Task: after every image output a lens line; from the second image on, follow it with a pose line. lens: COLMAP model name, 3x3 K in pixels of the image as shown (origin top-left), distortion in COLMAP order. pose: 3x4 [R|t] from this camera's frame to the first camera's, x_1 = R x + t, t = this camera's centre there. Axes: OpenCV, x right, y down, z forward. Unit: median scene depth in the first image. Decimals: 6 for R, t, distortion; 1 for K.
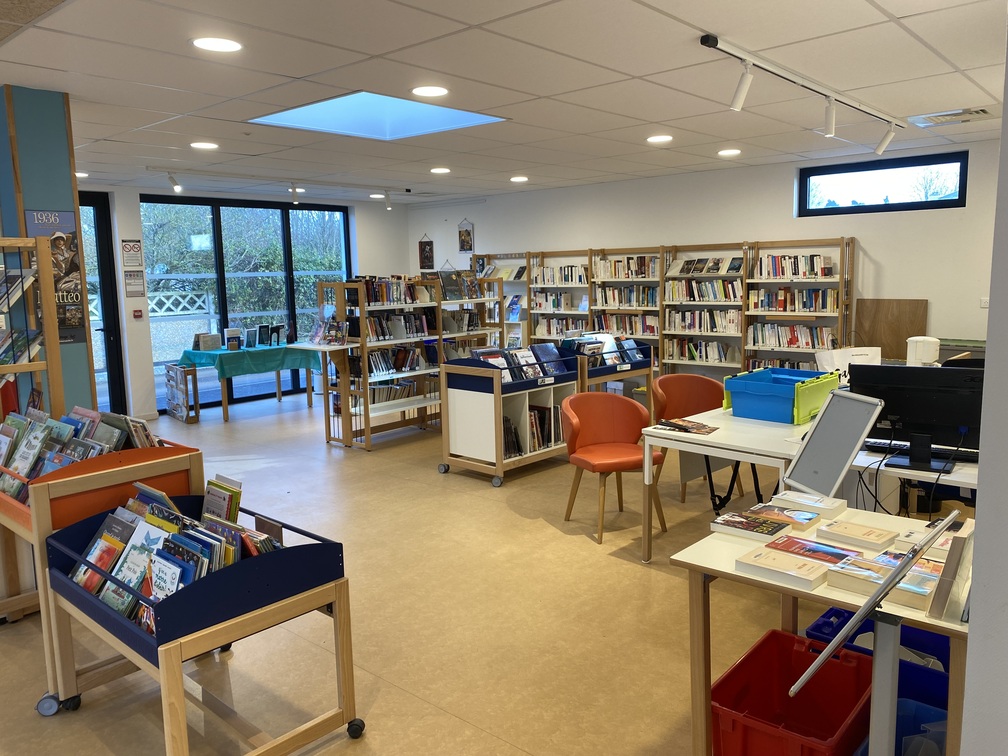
lens RADIAL K [[775.6, 0, 498.0], [0, 775.6, 374.4], [0, 0, 1]] dist [0.010127, -0.004155]
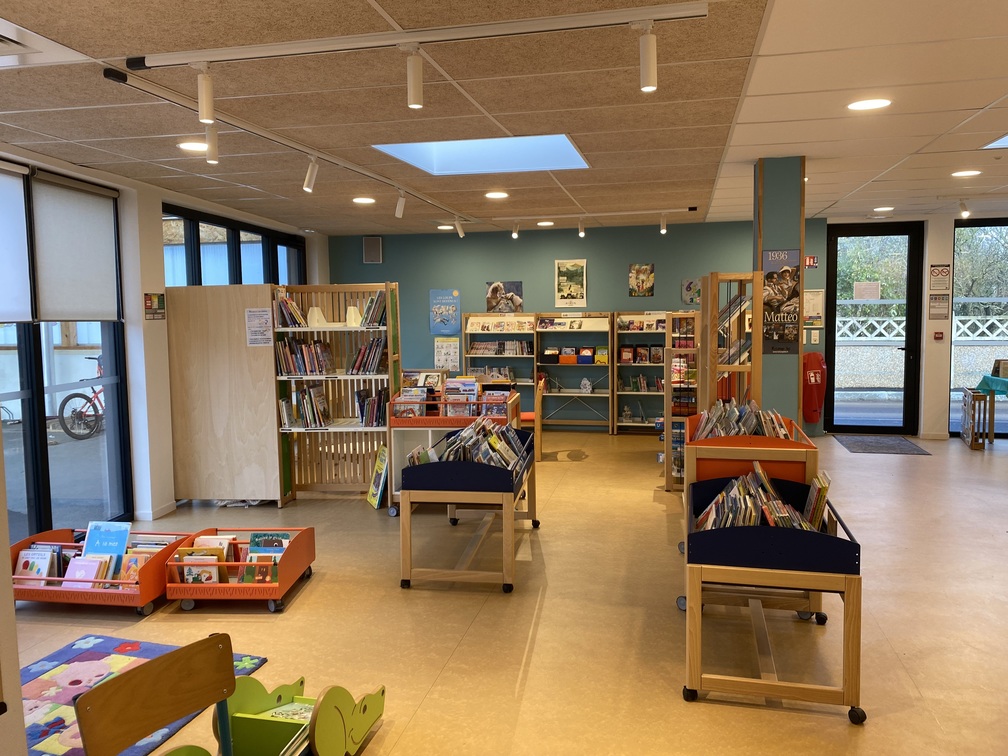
lens RADIAL K [[775.6, 0, 498.0], [0, 775.6, 374.4], [0, 0, 1]] dist [0.010127, -0.004155]
pose [[0.476907, 0.095320, -0.873770, 0.331806], [-0.117150, 0.992126, 0.044290, -0.008682], [0.871112, 0.081240, 0.484319, -0.009998]]
